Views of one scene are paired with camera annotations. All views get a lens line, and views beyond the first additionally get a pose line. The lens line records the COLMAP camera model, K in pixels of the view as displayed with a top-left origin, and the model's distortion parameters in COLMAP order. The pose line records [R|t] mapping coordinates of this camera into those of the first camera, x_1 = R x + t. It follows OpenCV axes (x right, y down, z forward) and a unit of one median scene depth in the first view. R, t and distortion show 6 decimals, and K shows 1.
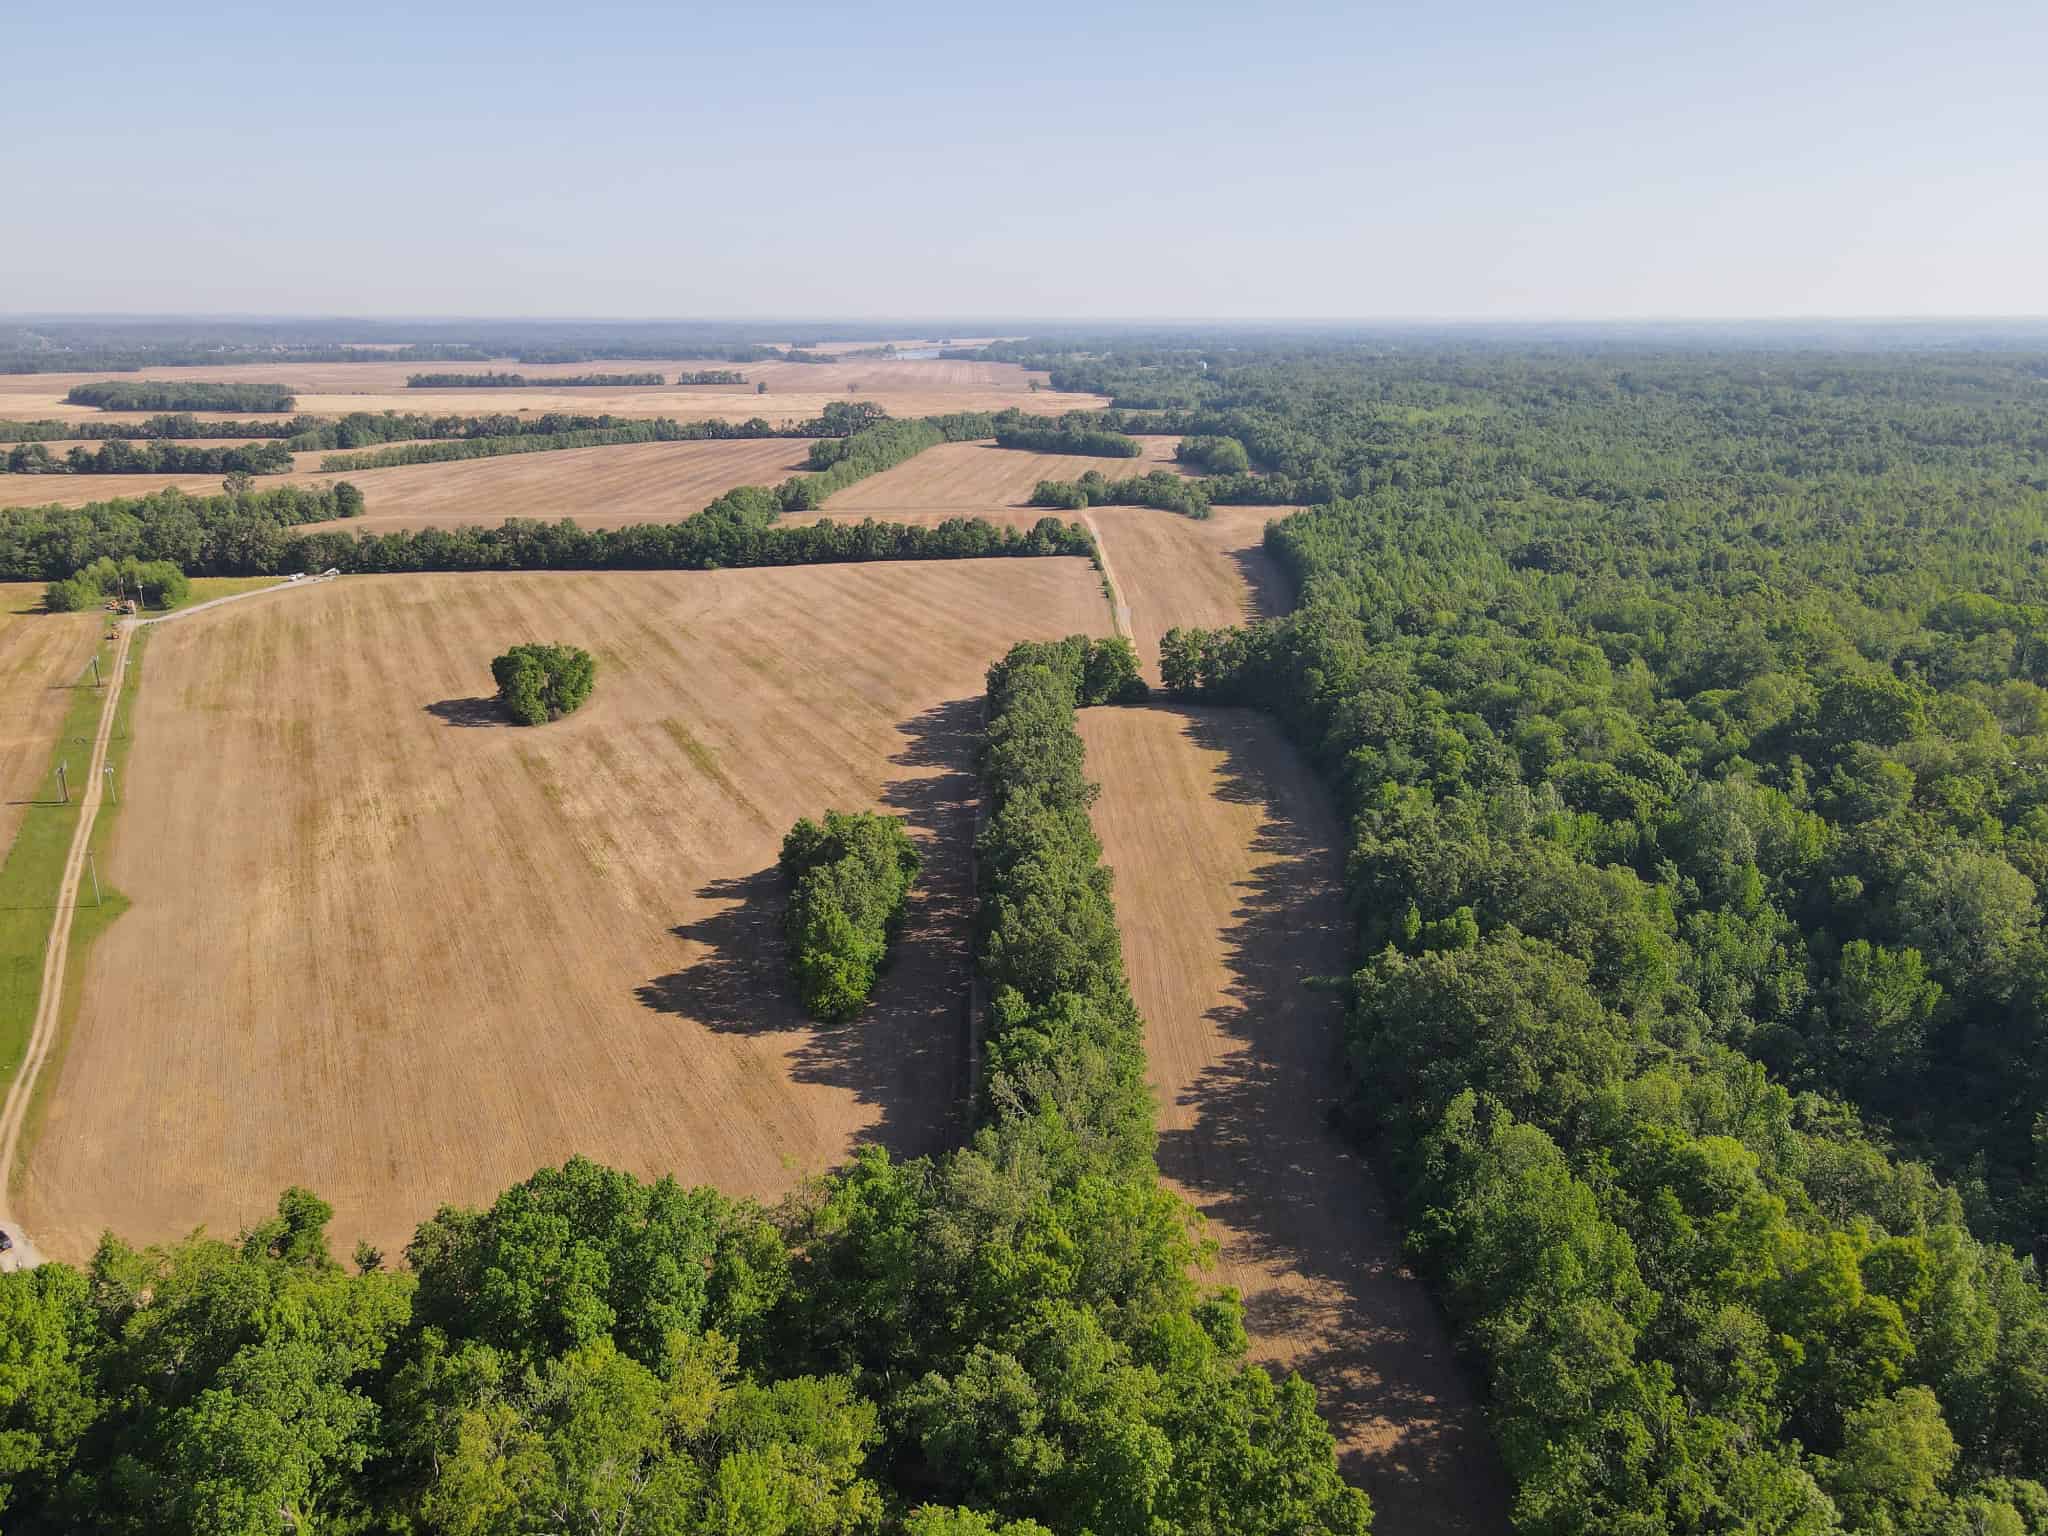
lens RADIAL K [[1497.5, 0, 1015.9], [0, 1497.5, 742.8], [0, 0, 1]] dist [0.004034, 0.019150]
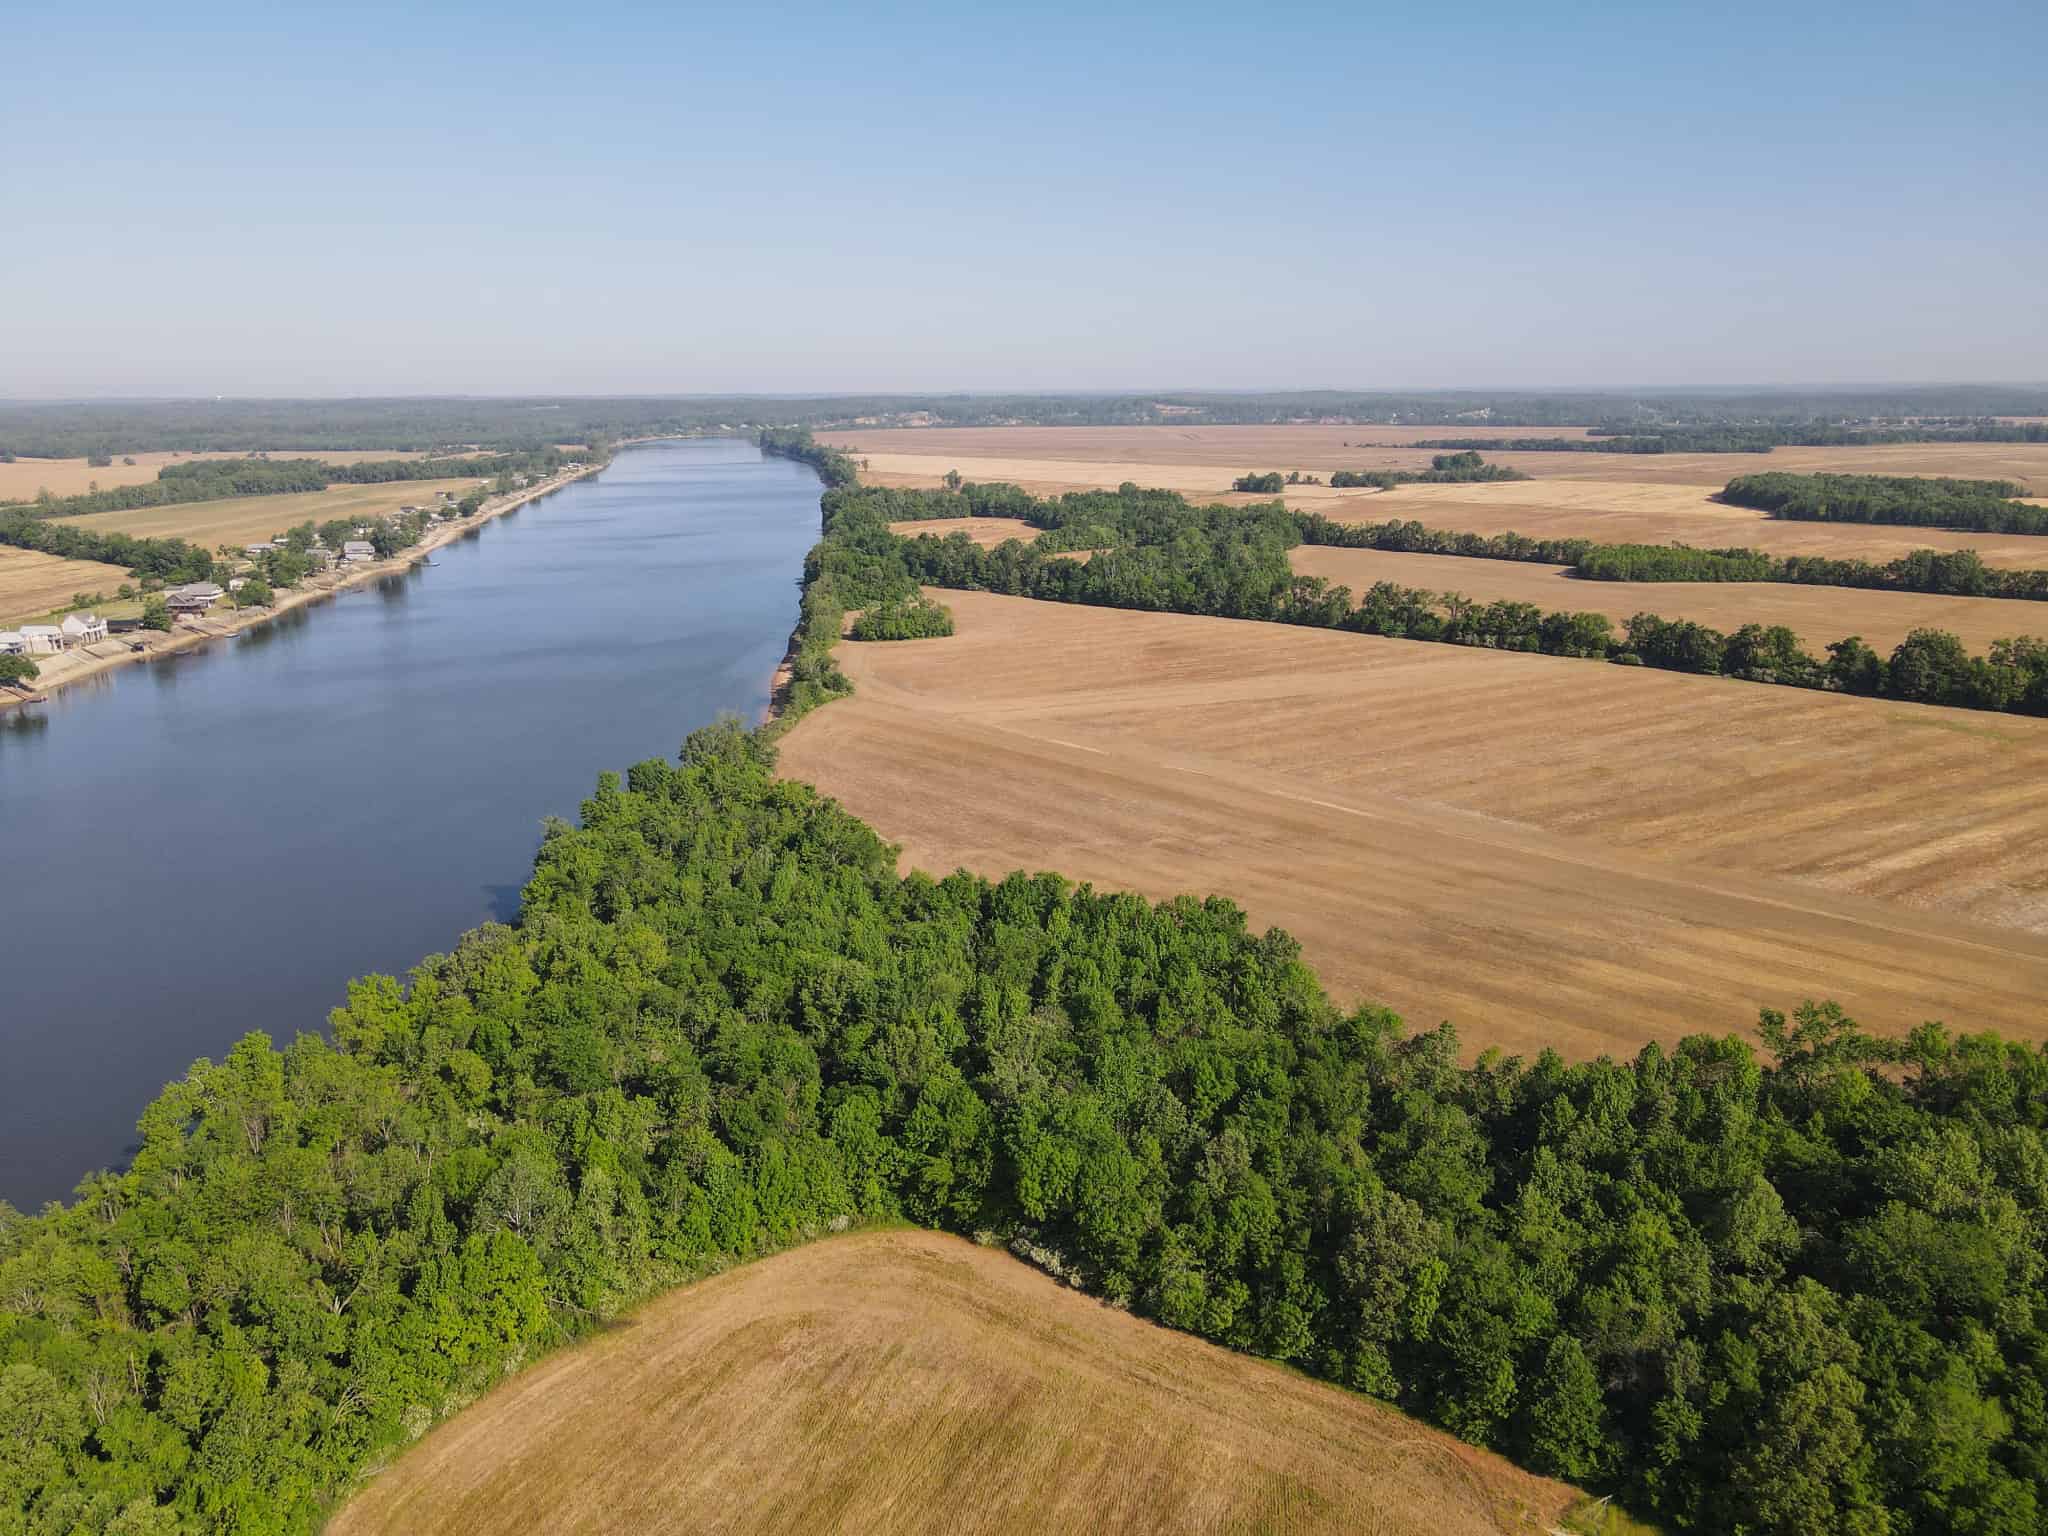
lens RADIAL K [[1503.0, 0, 1024.0], [0, 1503.0, 768.0], [0, 0, 1]] dist [-0.007040, 0.034701]
pose [[0.597843, 0.189357, -0.778927, -0.611675], [-0.210676, 0.974656, 0.075241, -0.212003], [0.773434, 0.119119, 0.622584, 0.736655]]
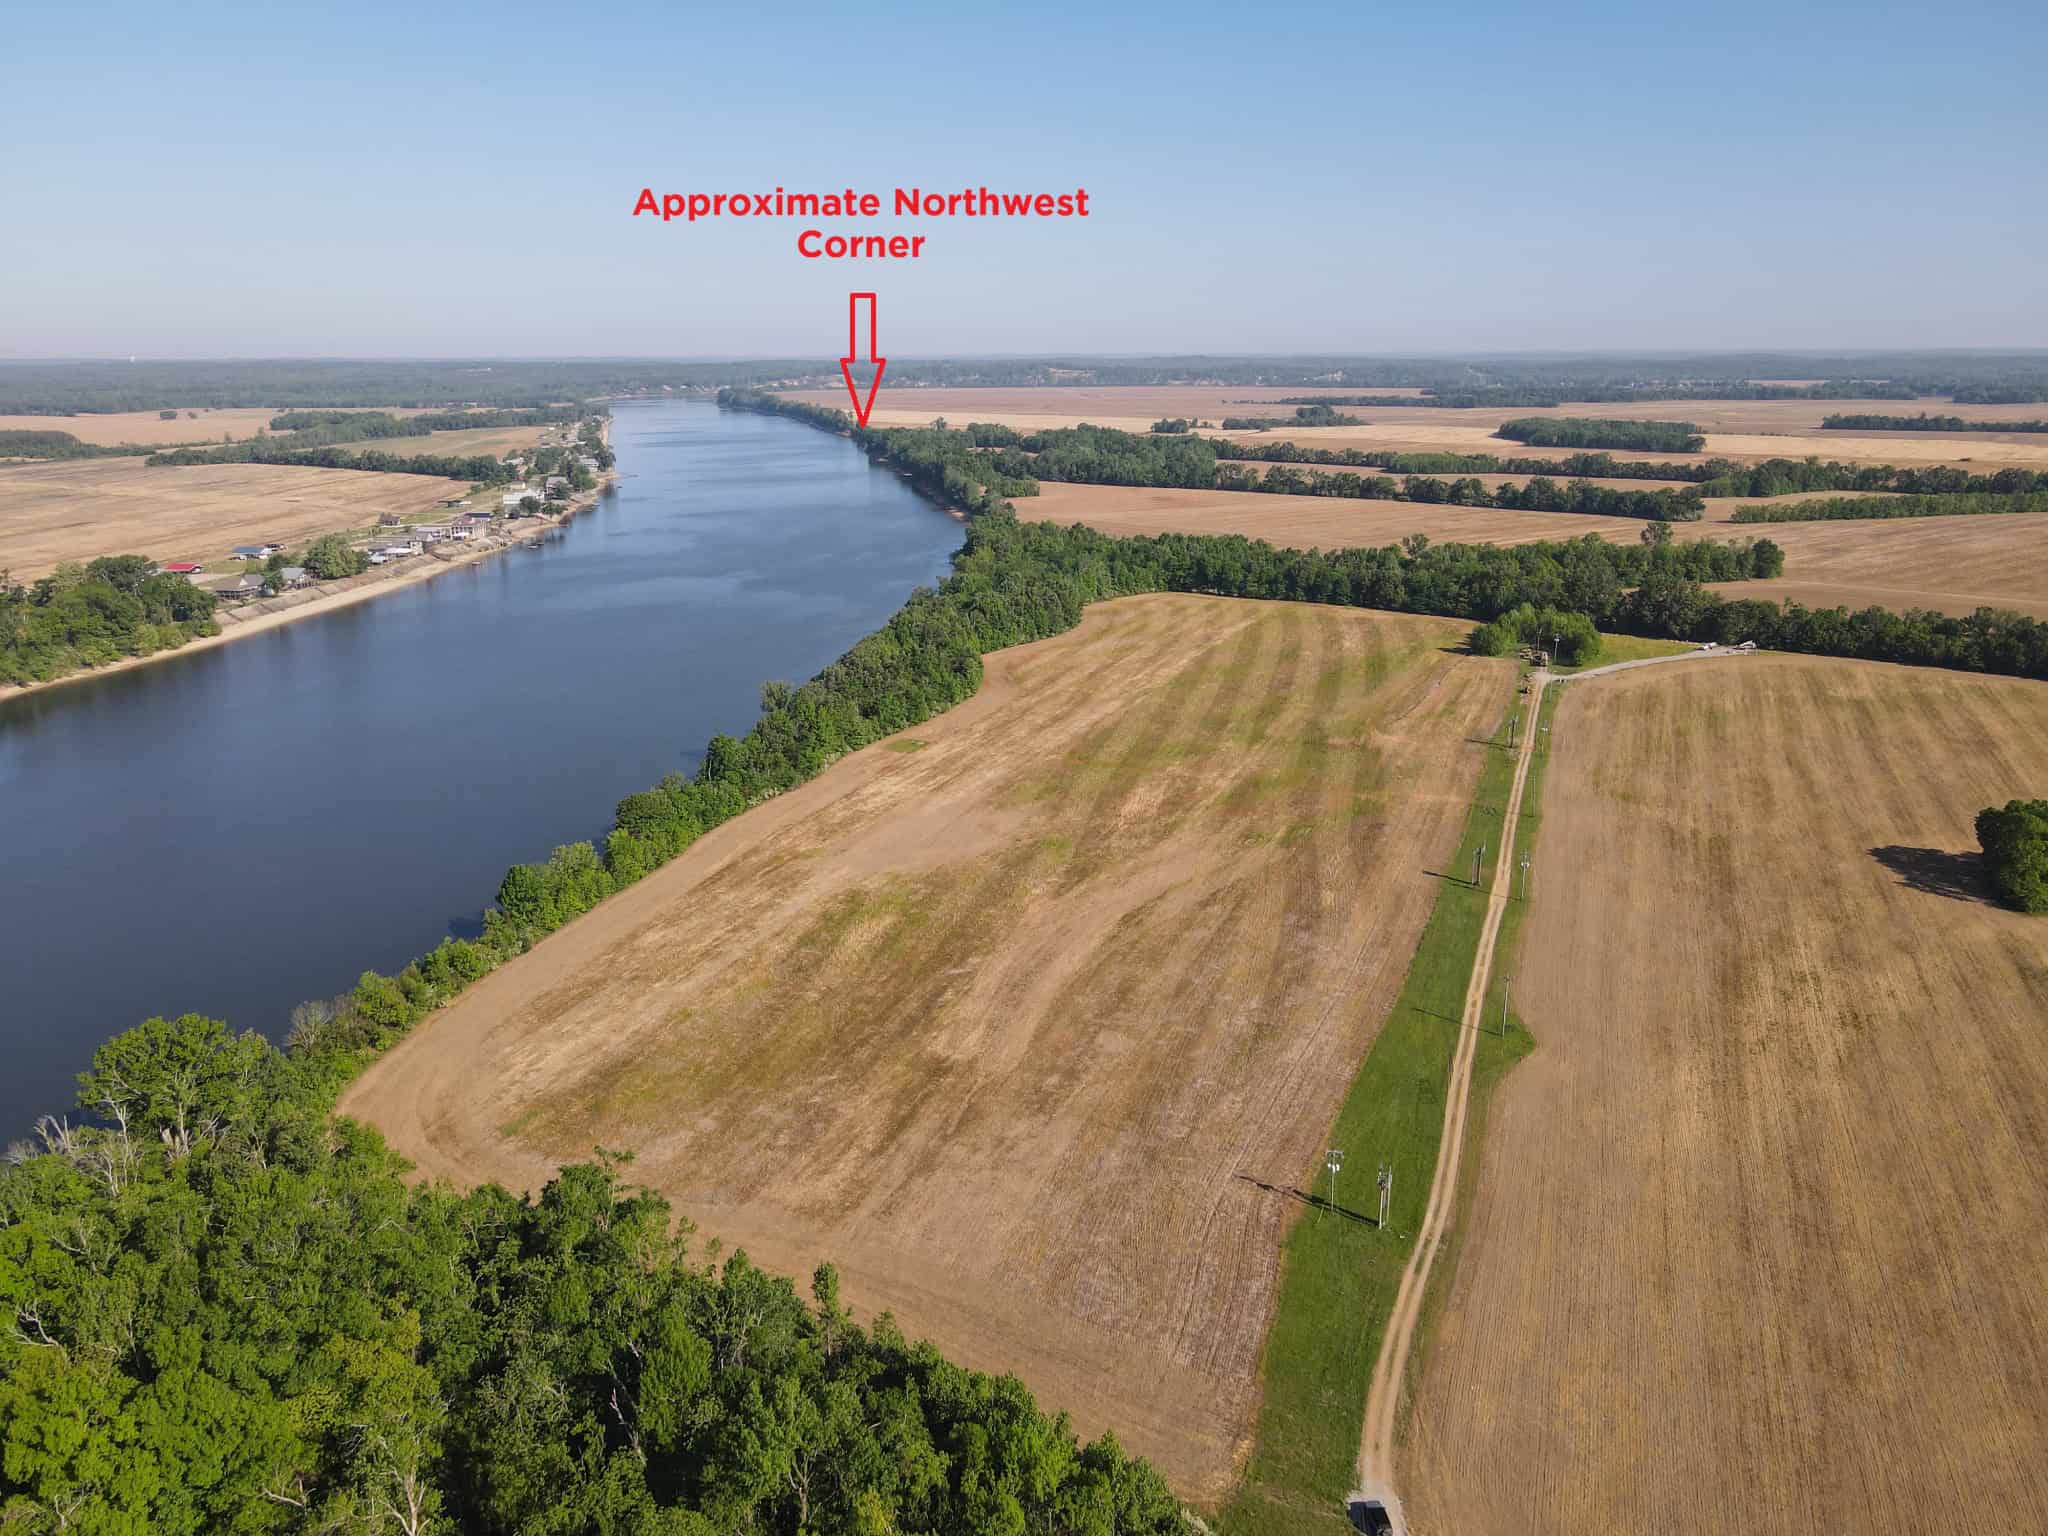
lens RADIAL K [[1497.5, 0, 1015.9], [0, 1497.5, 742.8], [0, 0, 1]] dist [0.004034, 0.019150]
pose [[0.662217, 0.183630, -0.726463, -0.082882], [-0.198951, 0.977798, 0.065805, -0.028760], [0.722418, 0.100953, 0.684048, 0.072241]]
